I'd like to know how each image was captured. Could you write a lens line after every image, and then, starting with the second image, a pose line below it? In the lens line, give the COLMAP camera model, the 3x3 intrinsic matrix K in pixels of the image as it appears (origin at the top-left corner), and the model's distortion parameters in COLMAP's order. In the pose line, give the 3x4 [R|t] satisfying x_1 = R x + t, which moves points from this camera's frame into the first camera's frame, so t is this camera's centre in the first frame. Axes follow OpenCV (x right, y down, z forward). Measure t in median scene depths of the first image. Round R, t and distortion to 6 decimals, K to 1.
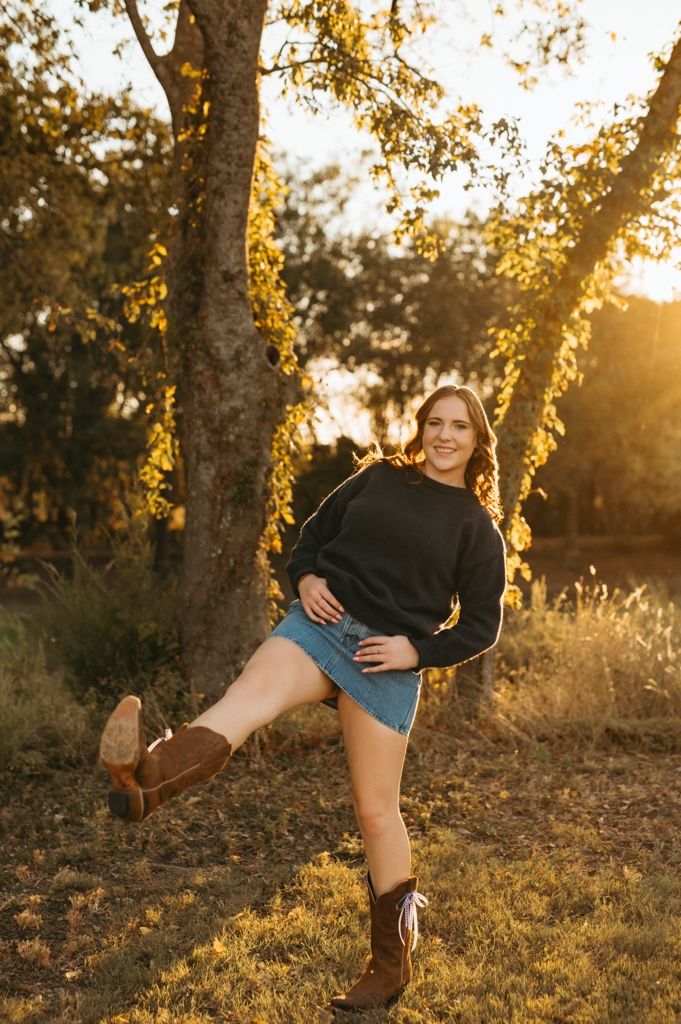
lens RADIAL K [[1387.4, 0, 364.5], [0, 1387.4, 525.7], [0, 0, 1]] dist [-0.003711, -0.023627]
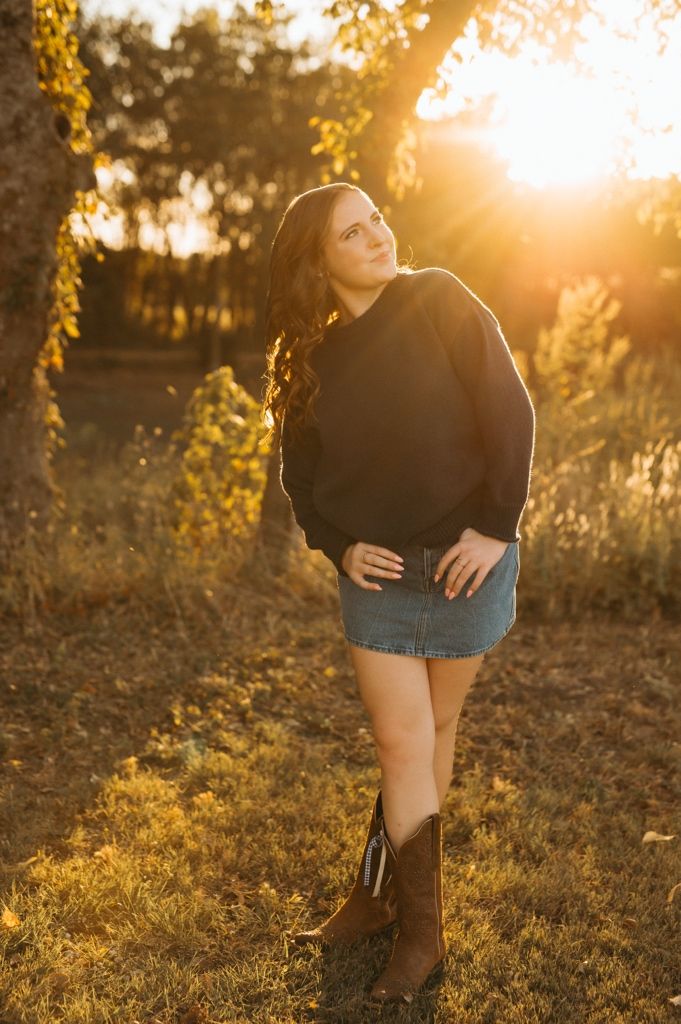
lens RADIAL K [[1376.0, 0, 359.7], [0, 1376.0, 511.5], [0, 0, 1]] dist [-0.009744, 0.004649]
pose [[0.982242, 0.030032, 0.185201, -0.036259], [-0.053160, 0.991202, 0.121210, -0.007031], [-0.179931, -0.128903, 0.975197, 0.155940]]
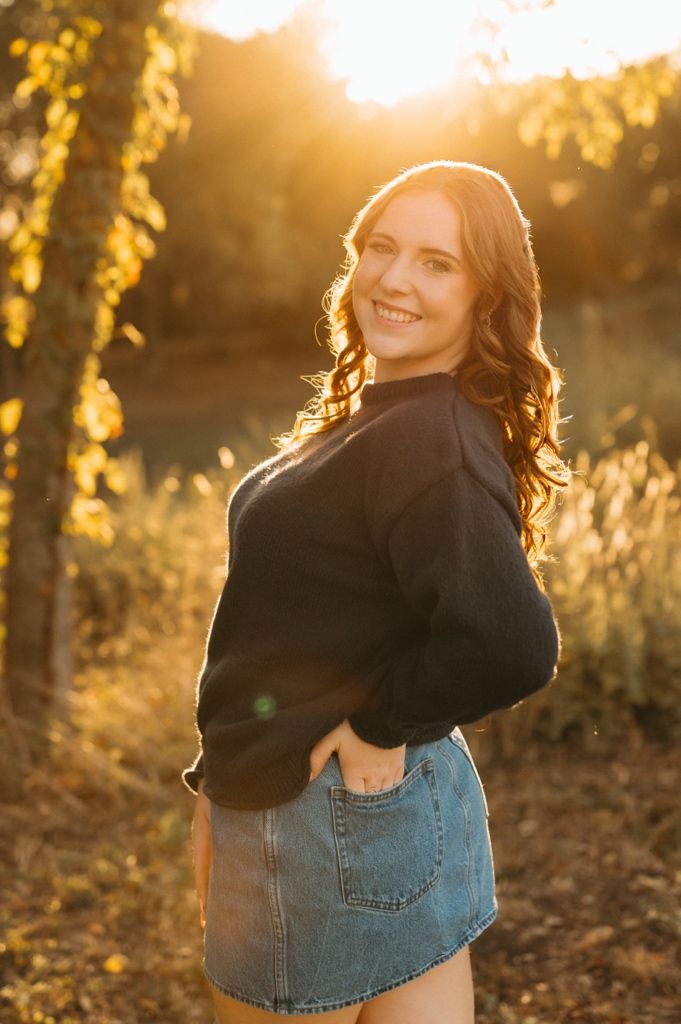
lens RADIAL K [[1660.9, 0, 341.0], [0, 1660.9, 460.7], [0, 0, 1]] dist [-0.041592, -0.116292]
pose [[0.963449, -0.087257, 0.253284, 0.038040], [0.066543, 0.993784, 0.089246, -0.029627], [-0.259497, -0.069129, 0.963267, 0.359820]]
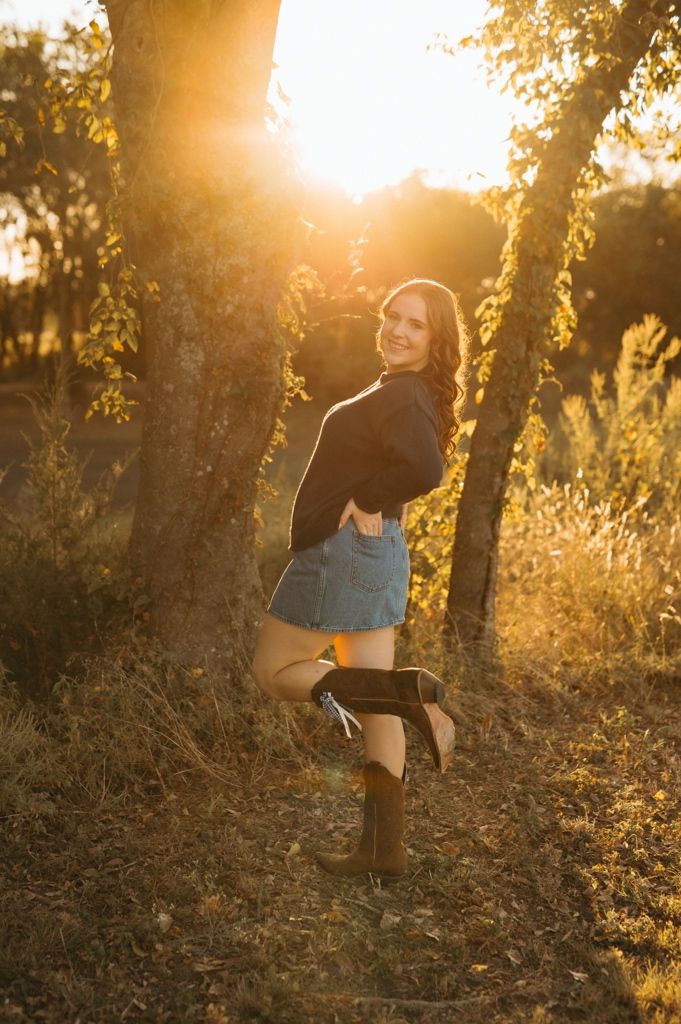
lens RADIAL K [[1375.3, 0, 377.8], [0, 1375.3, 514.5], [0, 0, 1]] dist [0.009606, -0.042131]
pose [[0.943187, -0.027455, 0.331127, -0.255827], [-0.009221, 0.994033, 0.108686, -0.035607], [-0.332136, -0.105565, 0.937306, 0.299471]]
